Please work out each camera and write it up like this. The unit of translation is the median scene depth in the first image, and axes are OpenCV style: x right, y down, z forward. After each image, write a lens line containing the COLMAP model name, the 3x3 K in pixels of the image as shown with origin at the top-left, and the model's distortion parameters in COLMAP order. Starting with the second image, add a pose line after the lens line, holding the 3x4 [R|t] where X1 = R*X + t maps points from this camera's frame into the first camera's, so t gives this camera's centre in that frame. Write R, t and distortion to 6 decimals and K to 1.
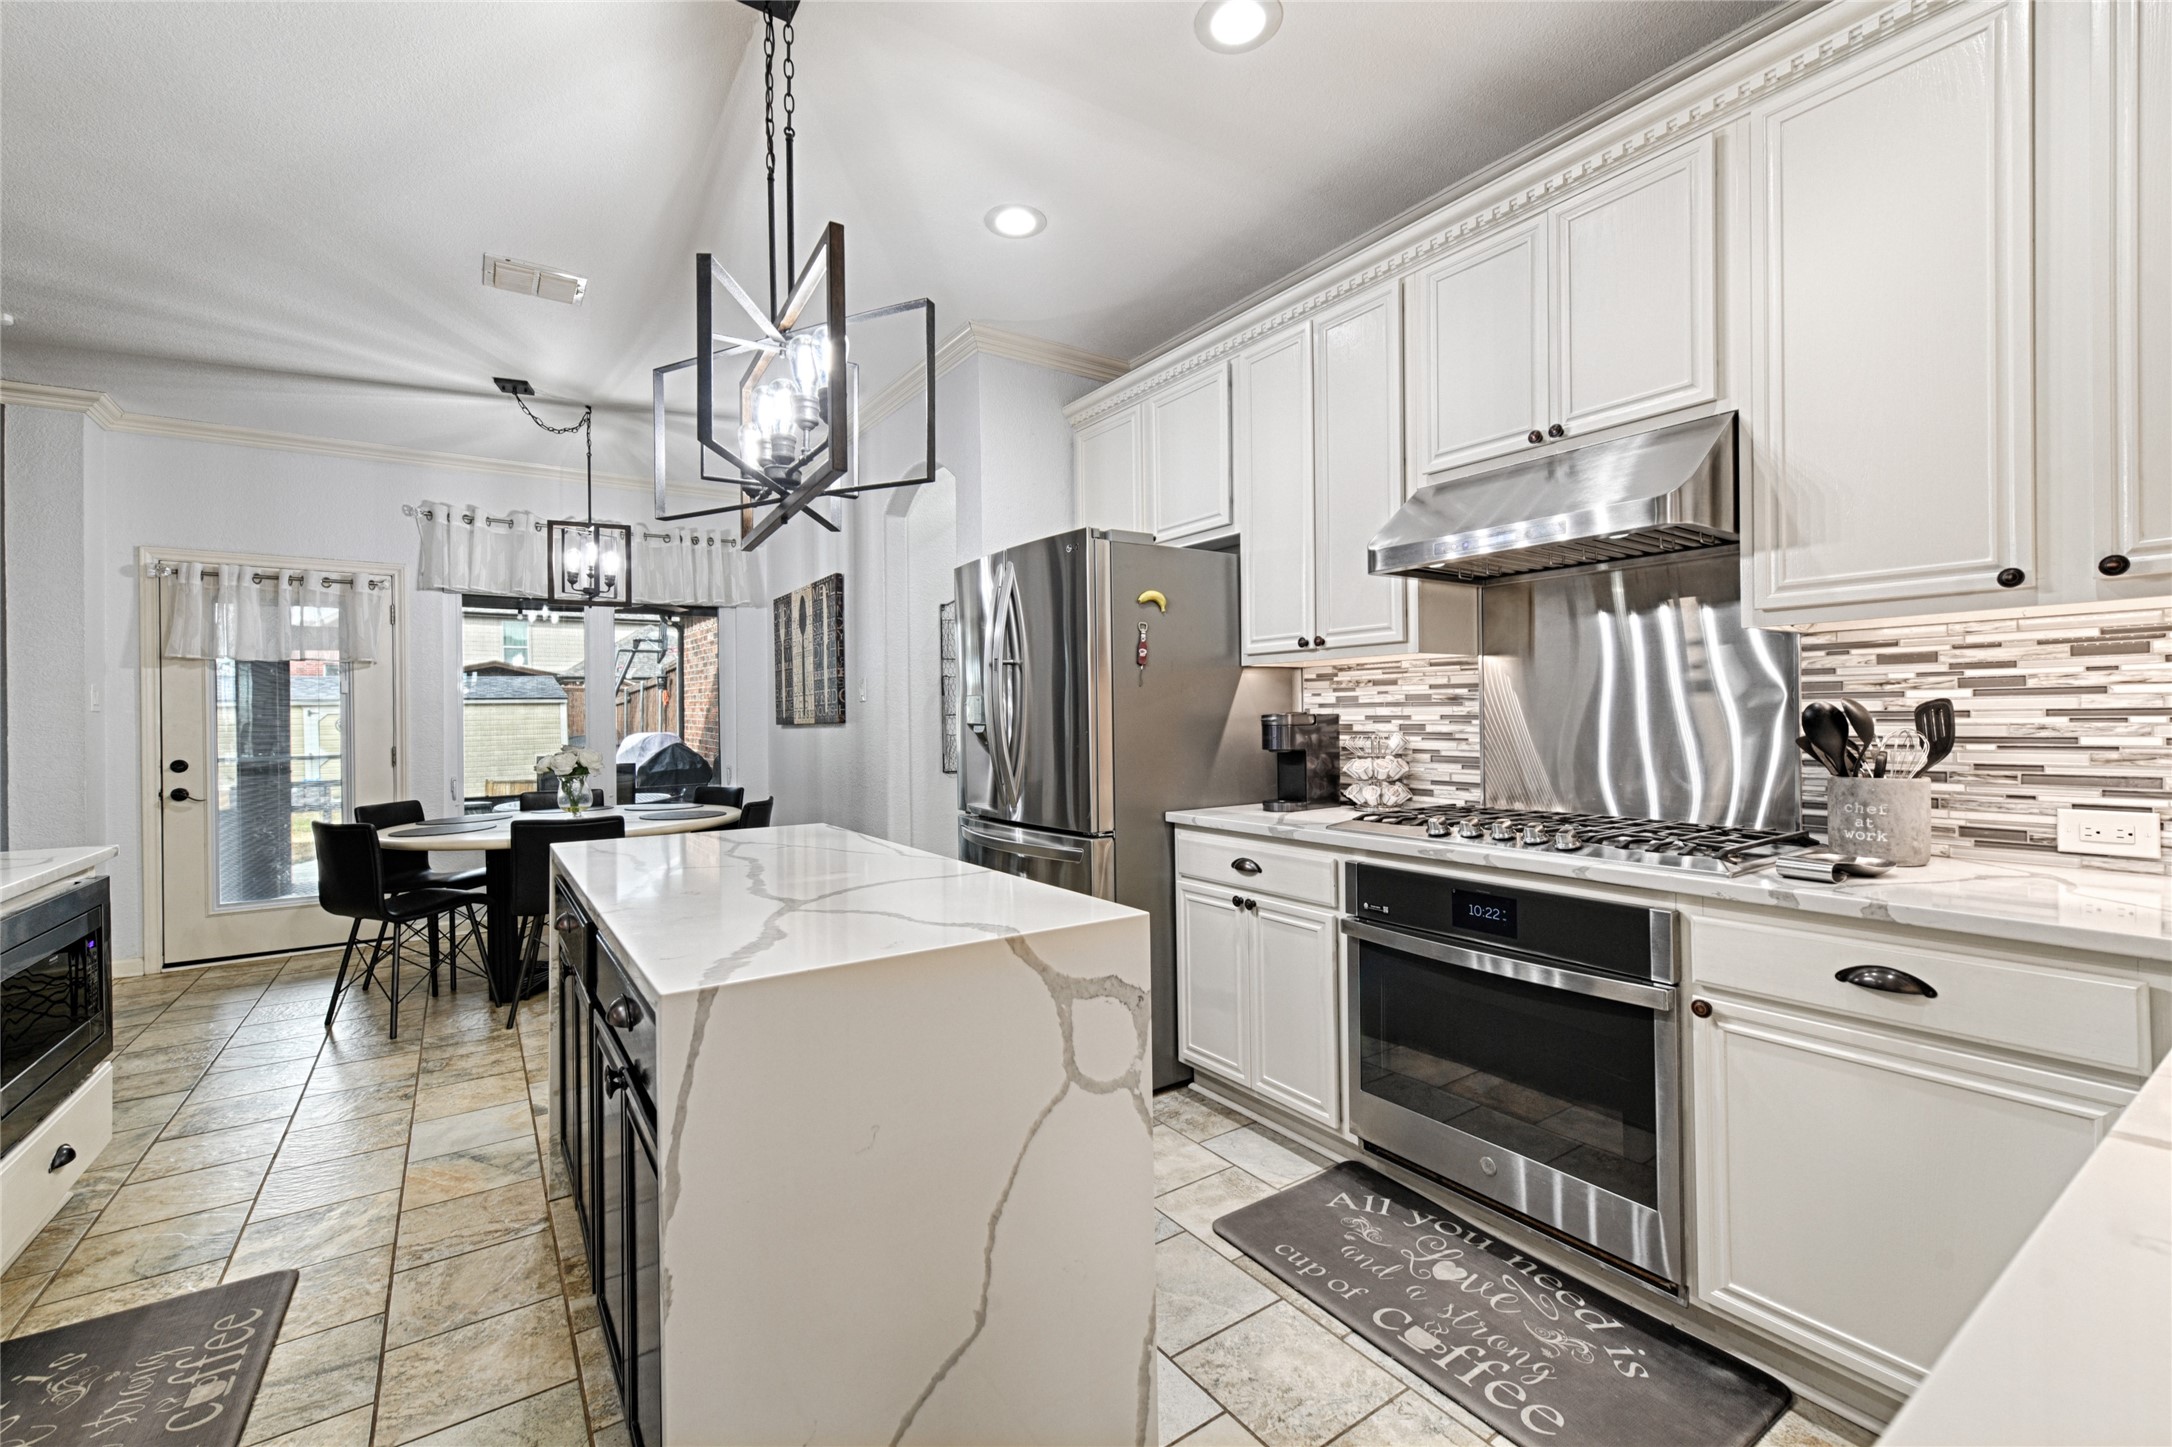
lens RADIAL K [[919.5, 0, 1094.7], [0, 919.5, 718.8], [0, 0, 1]] dist [0.002490, 0.000257]
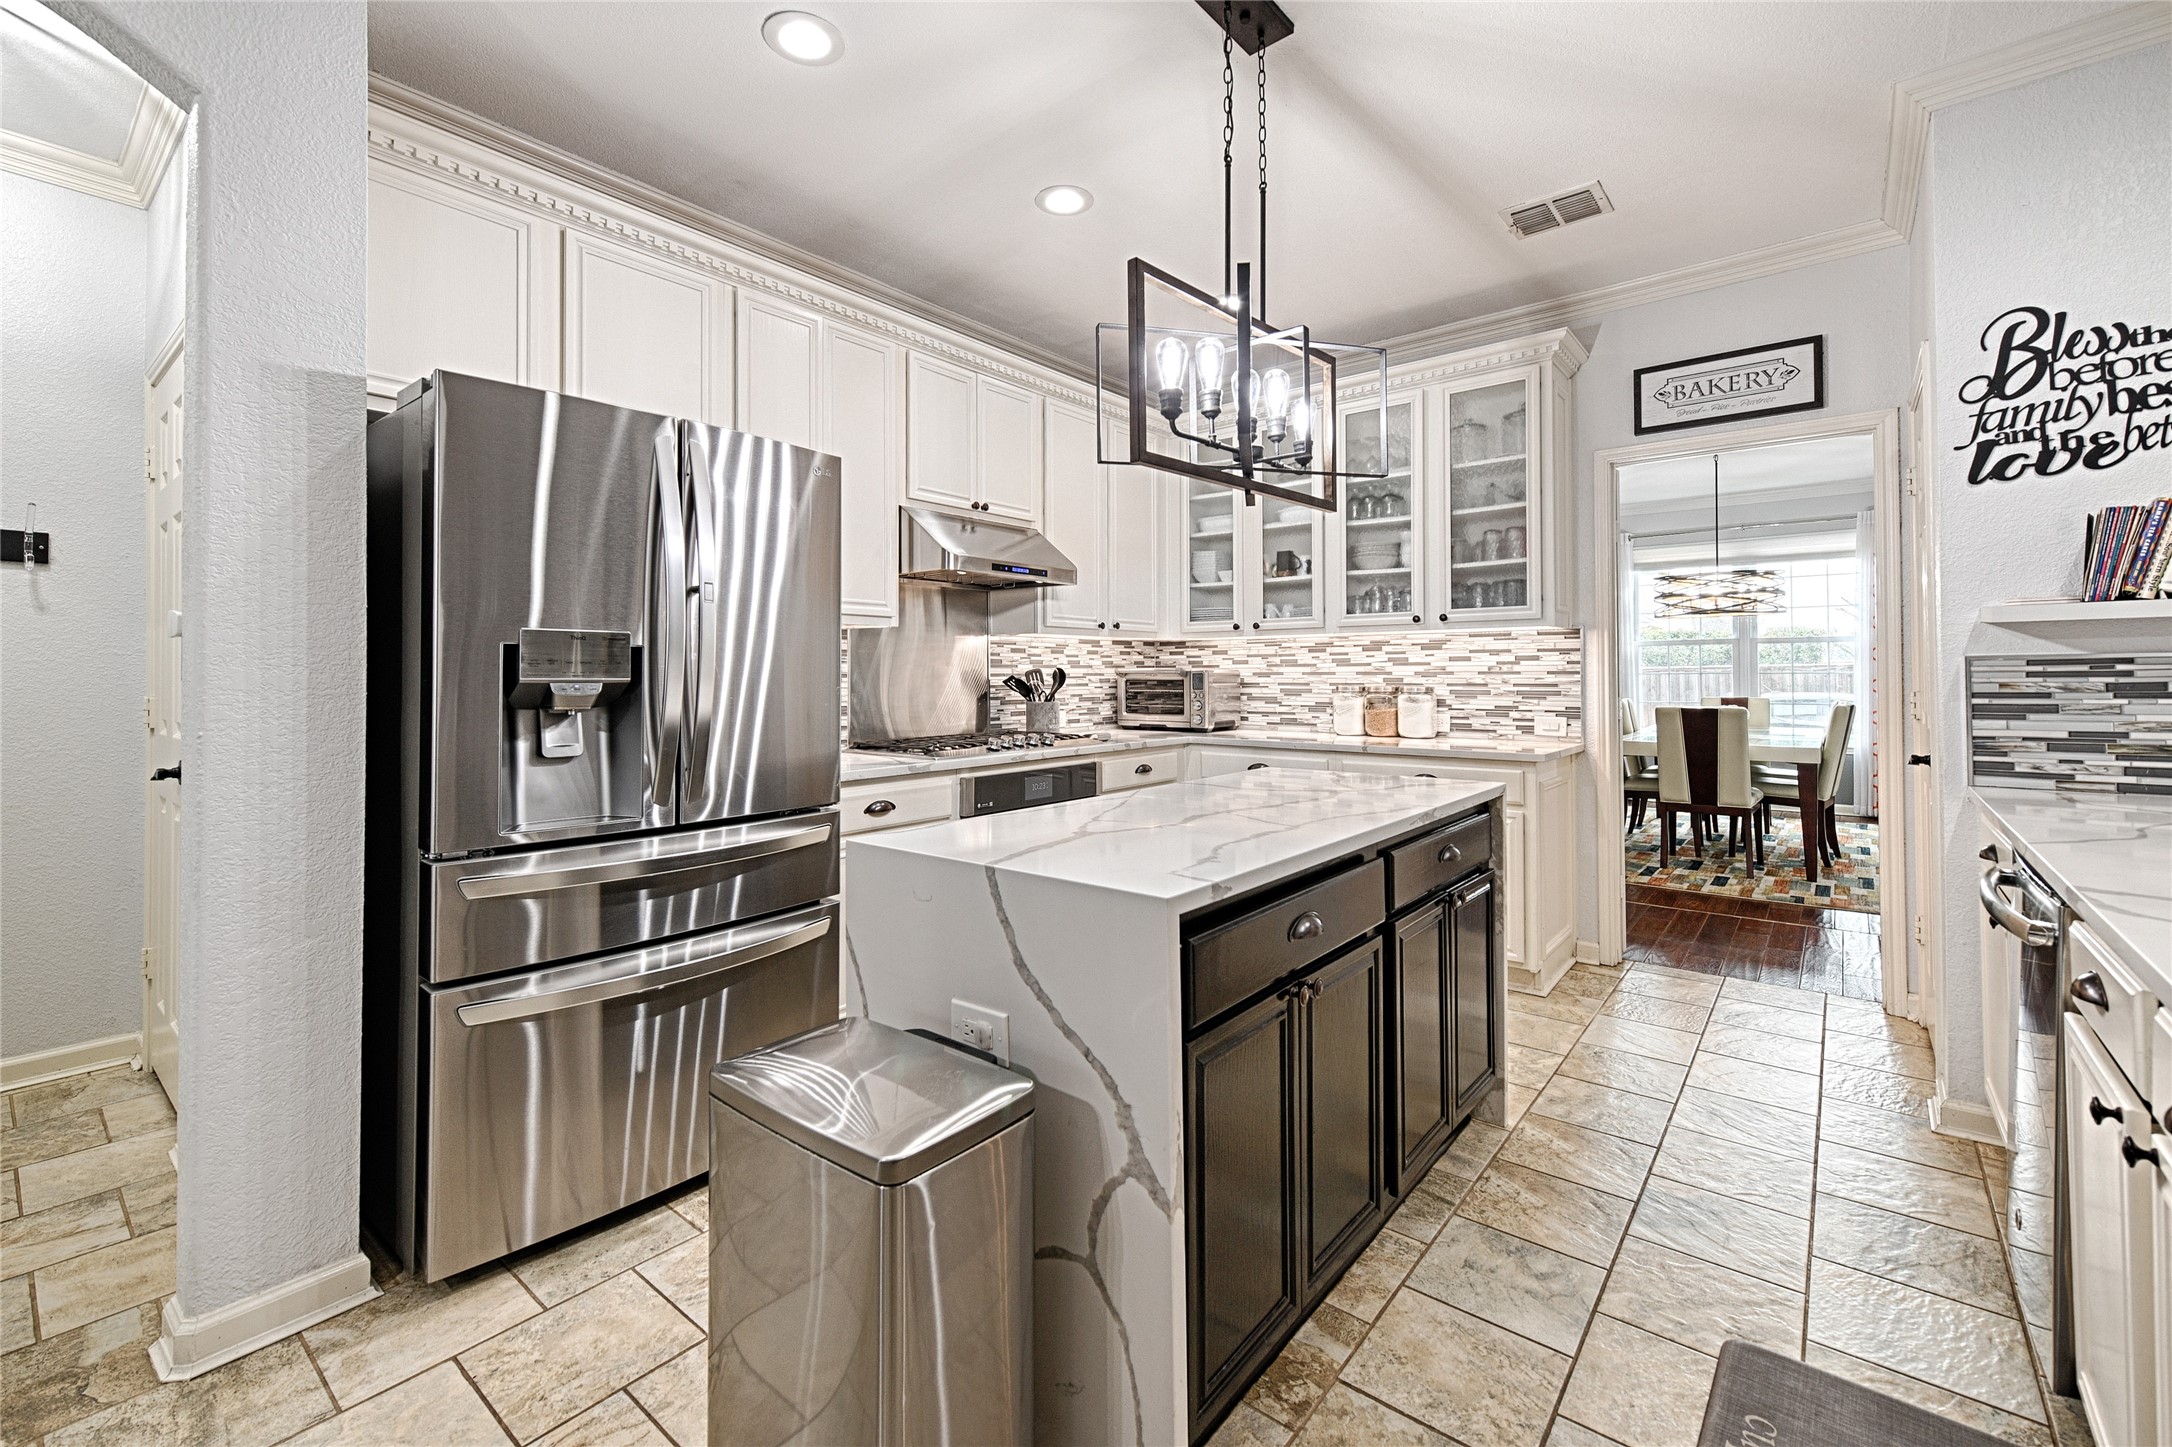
lens RADIAL K [[896.1, 0, 1096.9], [0, 896.1, 663.6], [0, 0, 1]] dist [0.001562, 0.000069]
pose [[-0.279536, 0.025330, 0.959801, -0.987631], [0.008380, 0.999678, -0.023942, 0.016121], [-0.960099, 0.001350, -0.279659, 1.092139]]
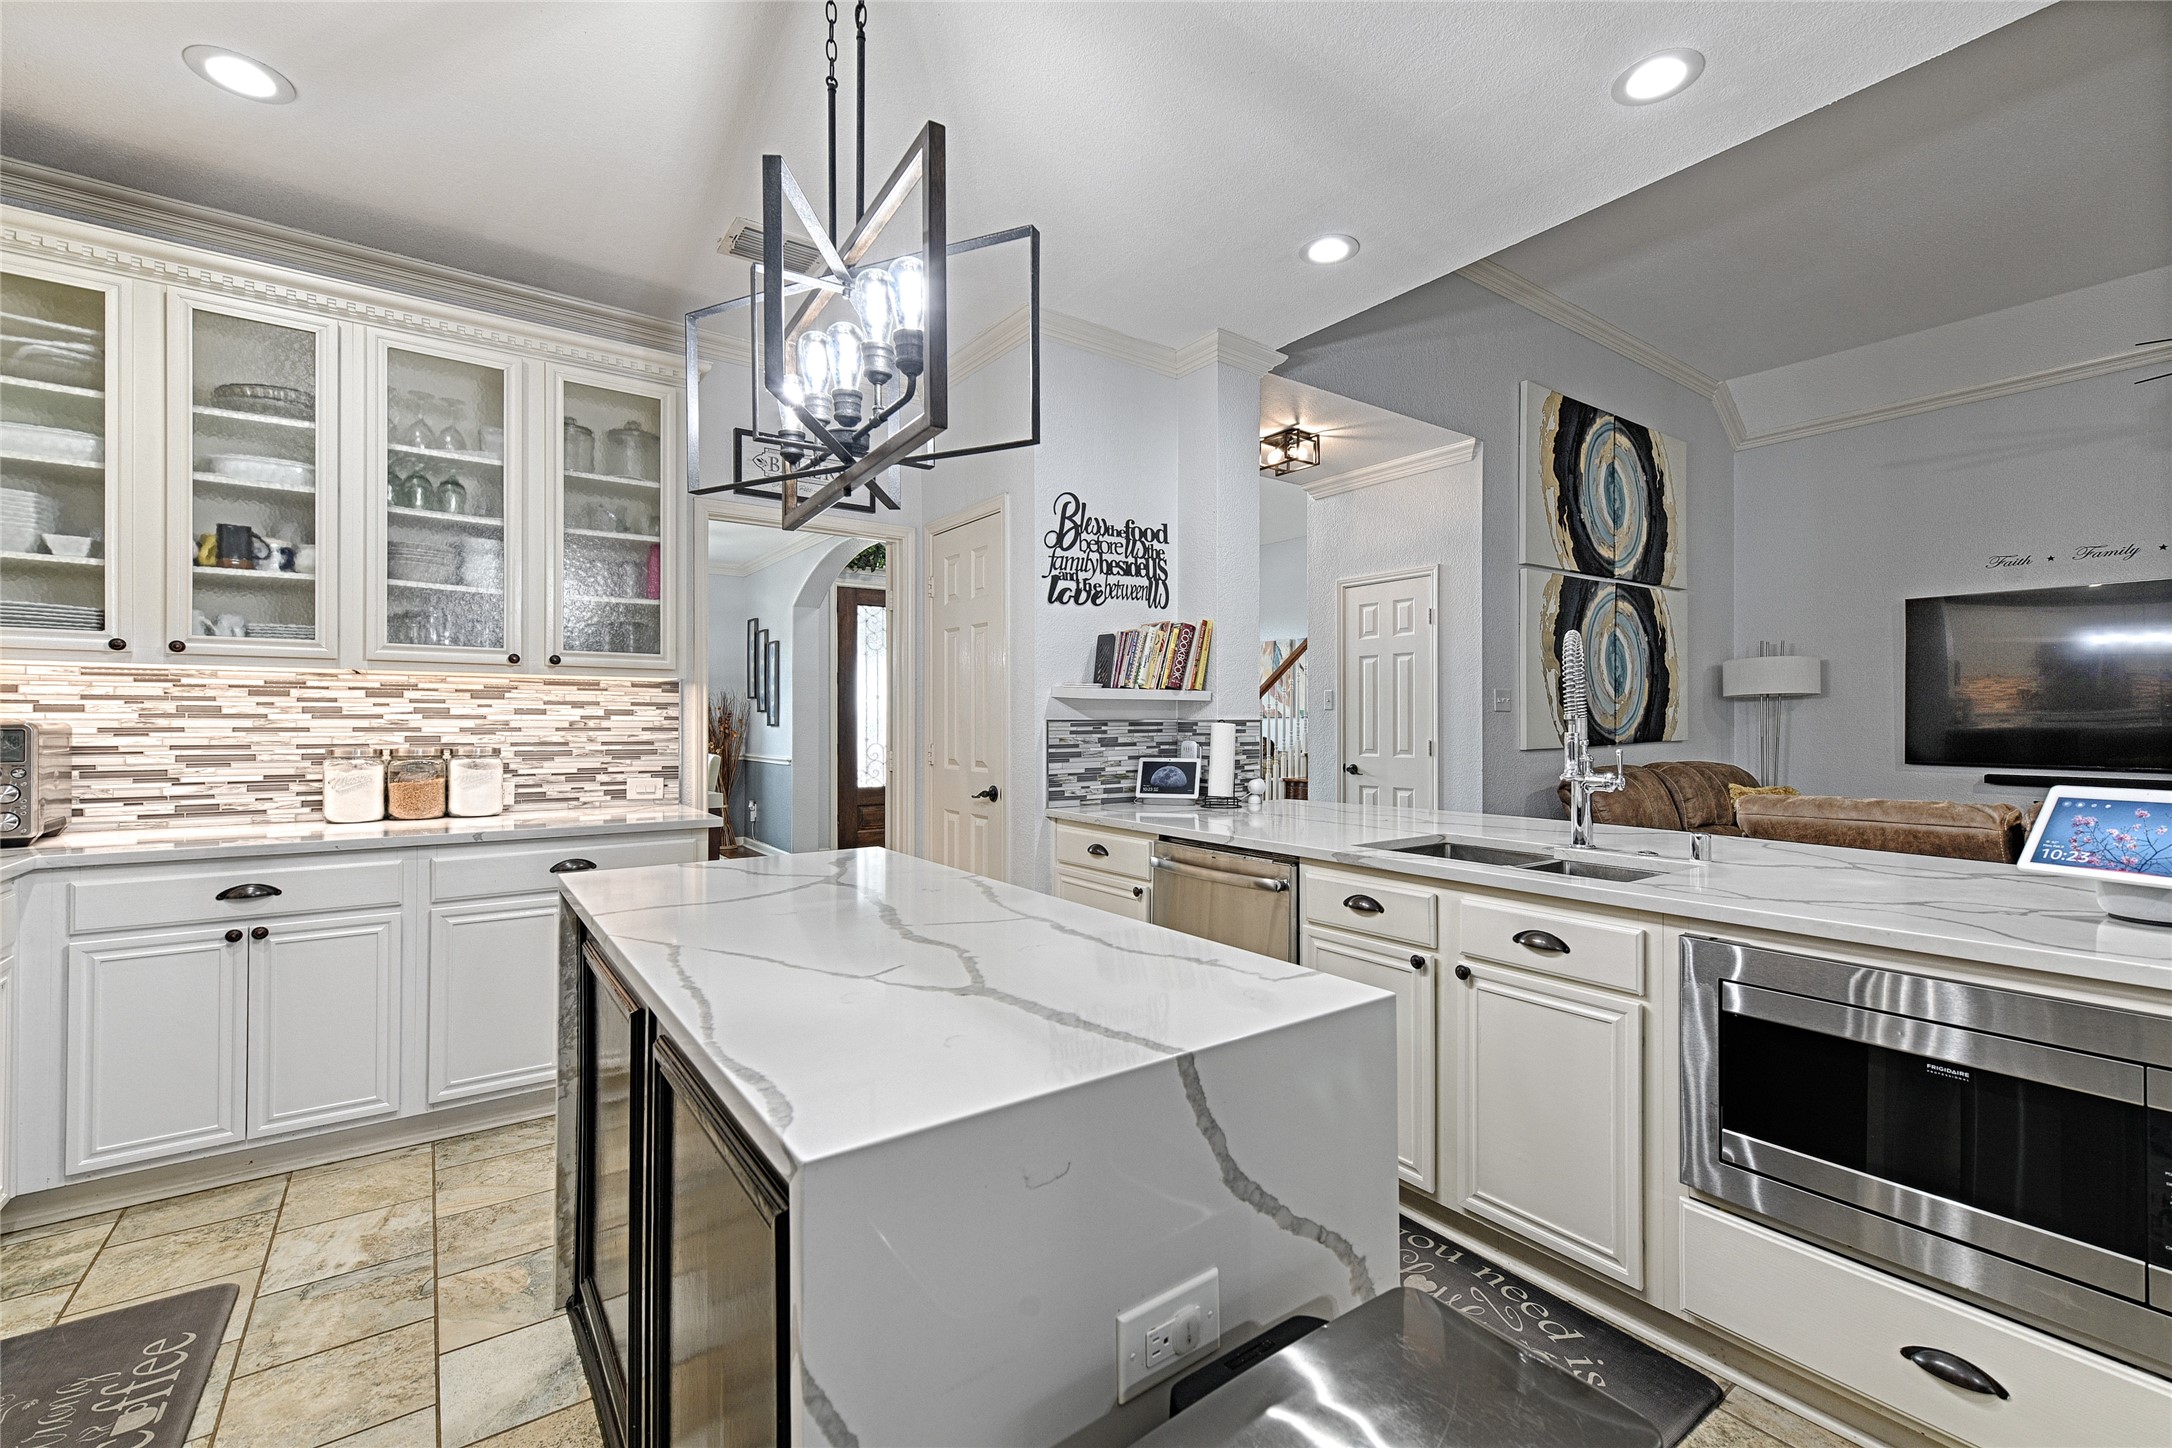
lens RADIAL K [[919.5, 0, 1094.7], [0, 919.5, 719.3], [0, 0, 1]] dist [0.002490, 0.000257]
pose [[-0.999431, 0.010387, -0.032093, -0.391406], [0.010521, 0.999937, -0.004000, -0.000571], [0.032049, -0.004335, -0.999477, 1.354202]]
